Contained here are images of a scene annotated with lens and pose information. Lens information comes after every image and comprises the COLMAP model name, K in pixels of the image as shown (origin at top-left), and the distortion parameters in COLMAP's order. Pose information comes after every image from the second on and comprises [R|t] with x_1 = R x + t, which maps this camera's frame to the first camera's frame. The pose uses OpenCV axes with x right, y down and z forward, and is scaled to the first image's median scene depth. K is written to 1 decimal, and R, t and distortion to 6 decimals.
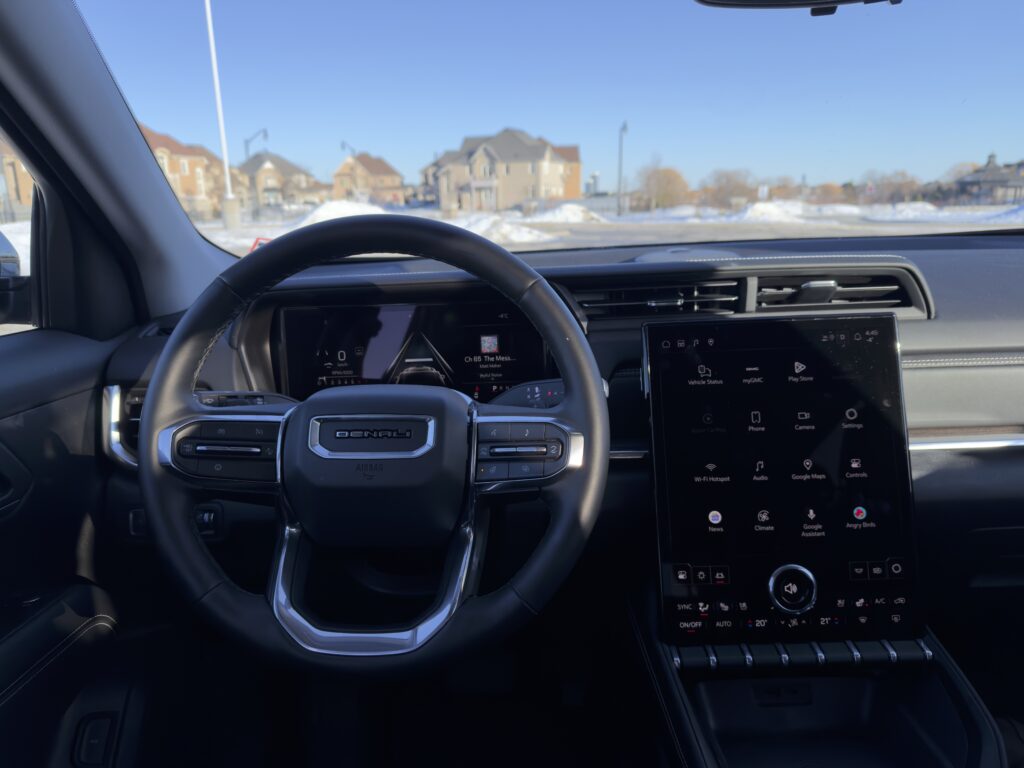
lens RADIAL K [[719.9, 0, 507.9], [0, 719.9, 386.1], [0, 0, 1]] dist [0.002979, -0.006550]
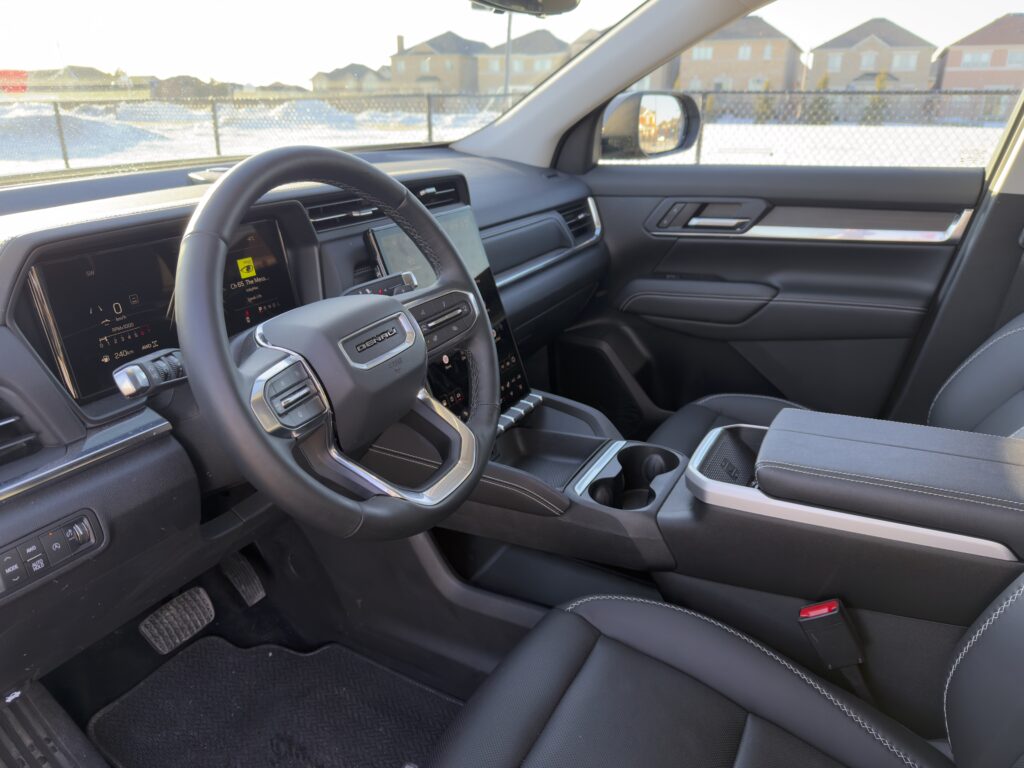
lens RADIAL K [[719.9, 0, 507.9], [0, 719.9, 386.1], [0, 0, 1]] dist [0.002979, -0.006550]
pose [[0.431996, -0.288517, 0.854481, -0.792948], [0.188964, 0.955375, 0.227050, -0.060481], [-0.881857, 0.063382, 0.467237, 0.200452]]
